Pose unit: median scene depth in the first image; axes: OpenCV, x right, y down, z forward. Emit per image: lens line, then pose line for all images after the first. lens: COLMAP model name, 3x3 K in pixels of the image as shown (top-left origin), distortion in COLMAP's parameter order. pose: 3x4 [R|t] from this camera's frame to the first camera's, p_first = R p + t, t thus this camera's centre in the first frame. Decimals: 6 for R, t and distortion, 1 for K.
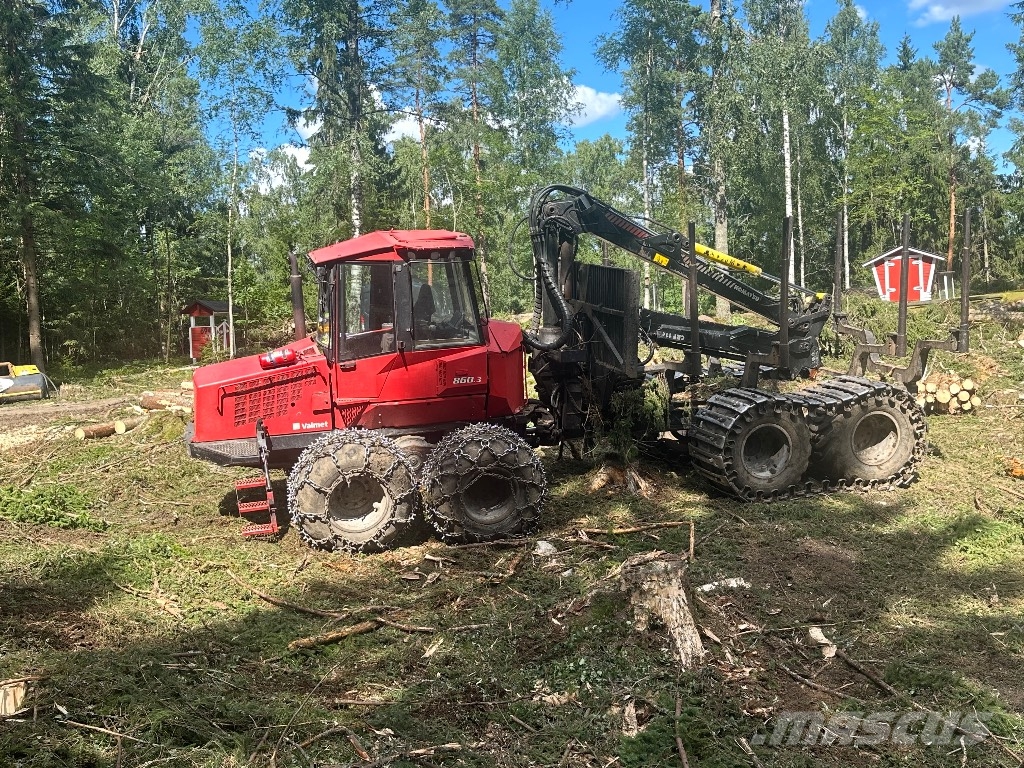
lens RADIAL K [[1011.3, 0, 515.3], [0, 1011.3, 388.8], [0, 0, 1]] dist [0.150664, -0.281873]
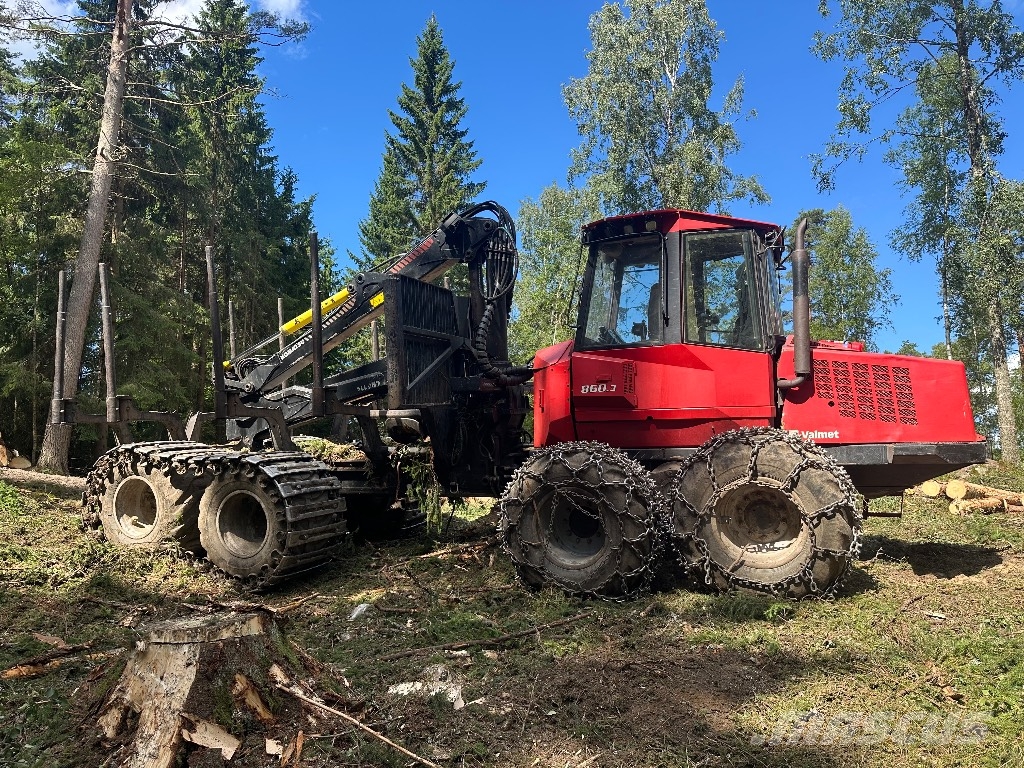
lens RADIAL K [[709.8, 0, 521.5], [0, 709.8, 384.7], [0, 0, 1]] dist [0.061329, -0.062741]
pose [[0.876412, -0.035211, -0.480273, 0.359827], [-0.072235, 0.976427, -0.203403, 0.084348], [0.476113, 0.212958, 0.853209, 0.525840]]
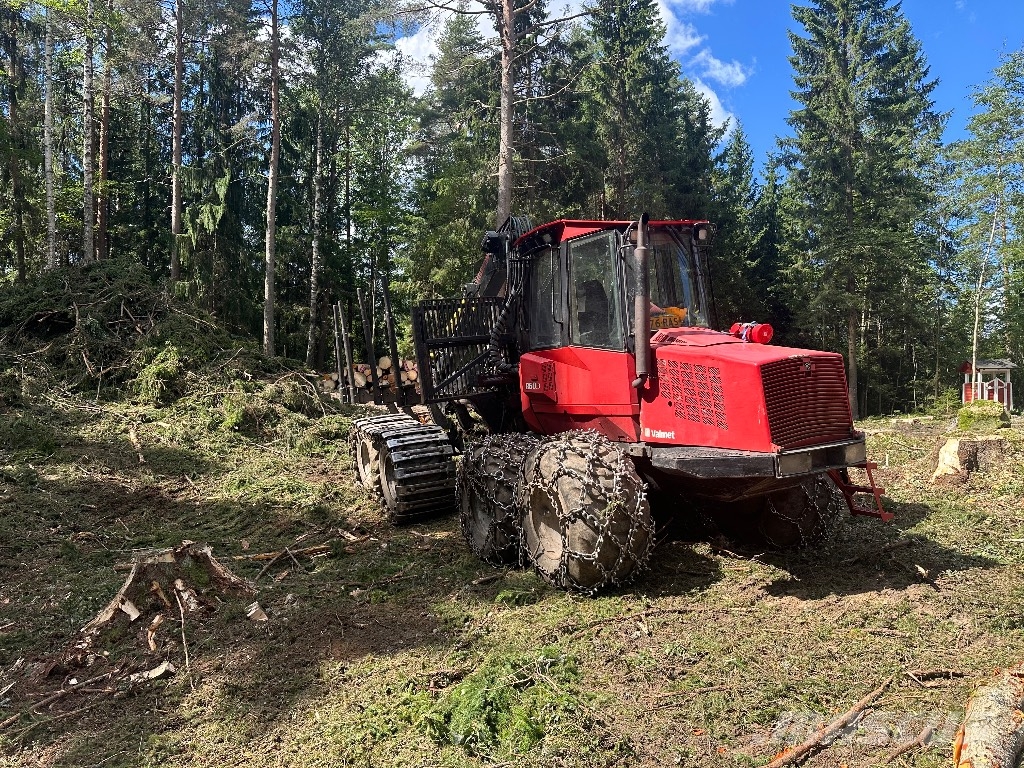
lens RADIAL K [[709.8, 0, 521.5], [0, 709.8, 384.7], [0, 0, 1]] dist [0.061329, -0.062741]
pose [[0.343486, 0.007399, -0.939129, 0.736326], [-0.081206, 0.996458, -0.021850, -0.014937], [0.935640, 0.083768, 0.342870, 0.795895]]
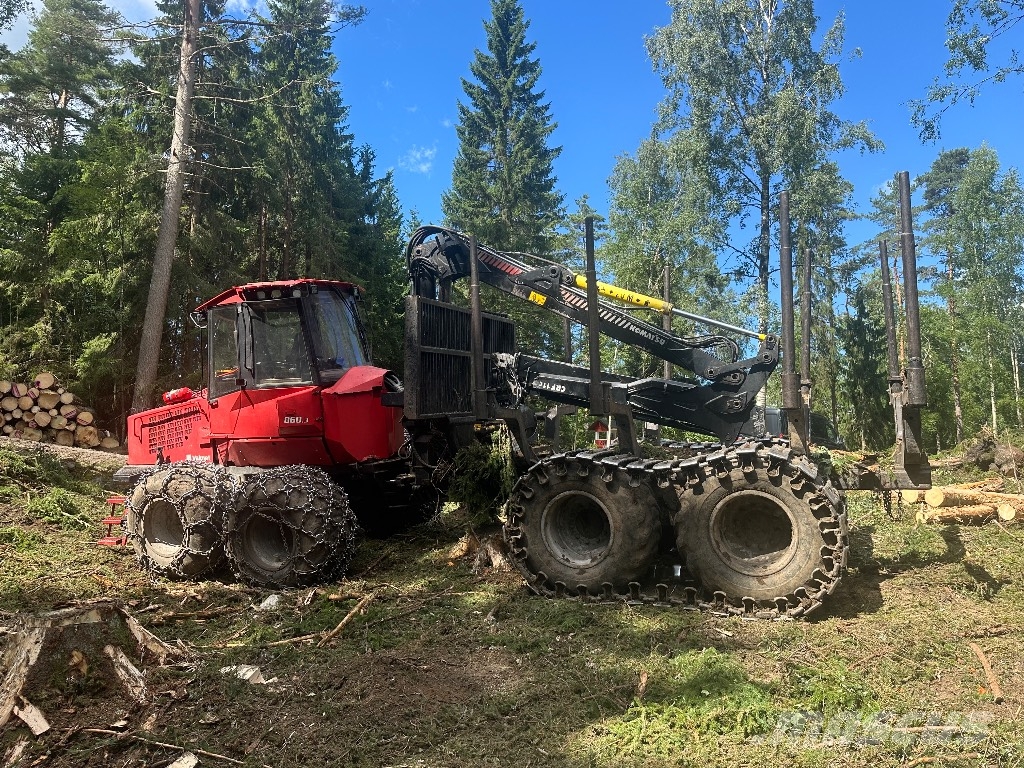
lens RADIAL K [[756.7, 0, 515.5], [0, 756.7, 379.8], [0, 0, 1]] dist [0.075635, -0.103024]
pose [[0.777745, -0.018021, -0.628321, 0.568314], [-0.095538, 0.984587, -0.146497, 0.039812], [0.621277, 0.173965, 0.764036, 0.545031]]
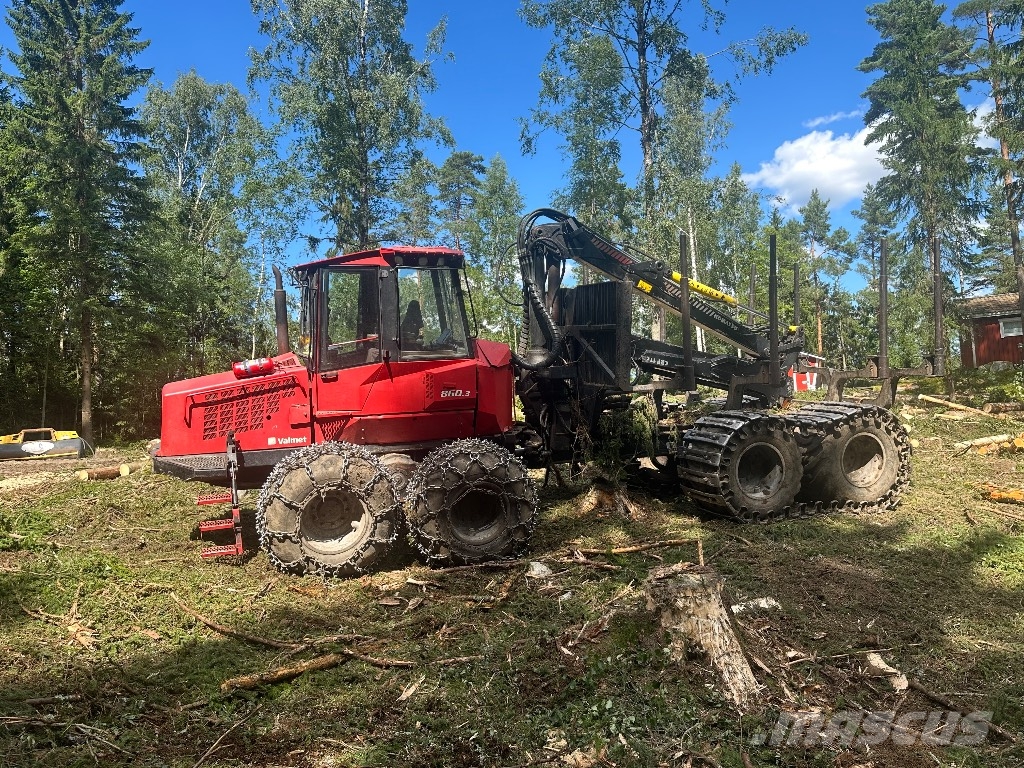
lens RADIAL K [[756.7, 0, 515.5], [0, 756.7, 379.8], [0, 0, 1]] dist [0.075635, -0.103024]
pose [[0.999235, 0.002131, 0.039055, -0.017676], [0.002853, 0.991885, -0.127105, 0.067998], [-0.039009, 0.127119, 0.991120, 0.276815]]
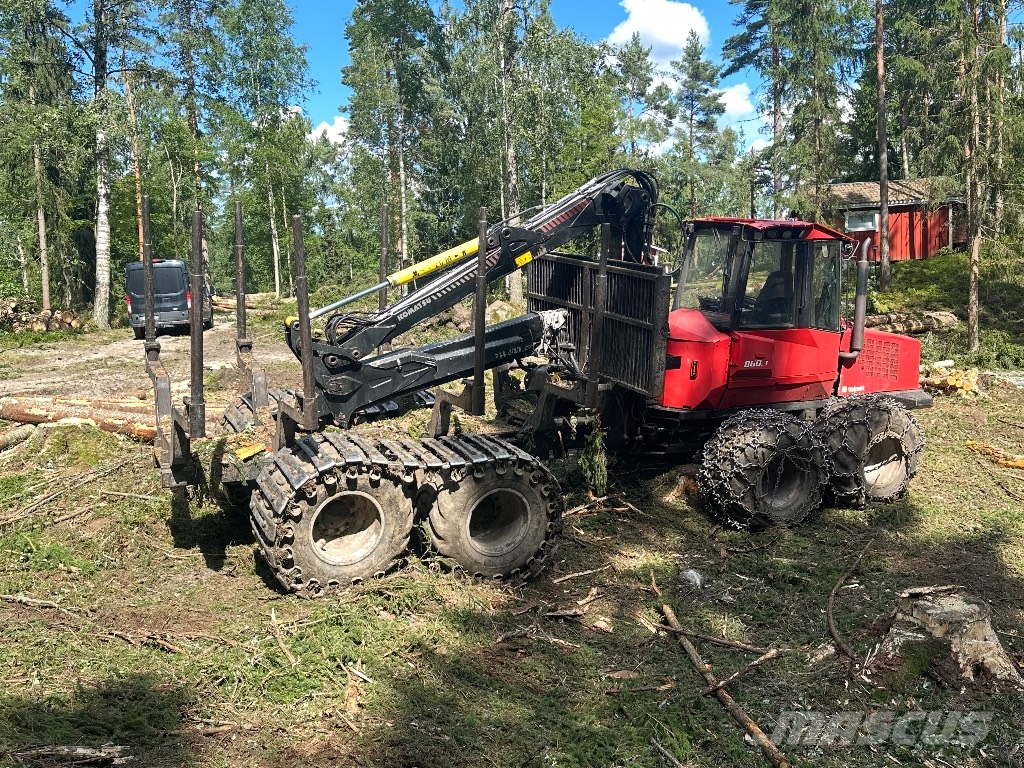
lens RADIAL K [[956.5, 0, 508.1], [0, 956.5, 382.1], [0, 0, 1]] dist [0.143005, -0.233709]
pose [[0.941106, -0.021507, 0.337427, -0.382940], [0.014490, 0.999623, 0.023301, -0.035387], [-0.337801, -0.017039, 0.941063, 0.237472]]
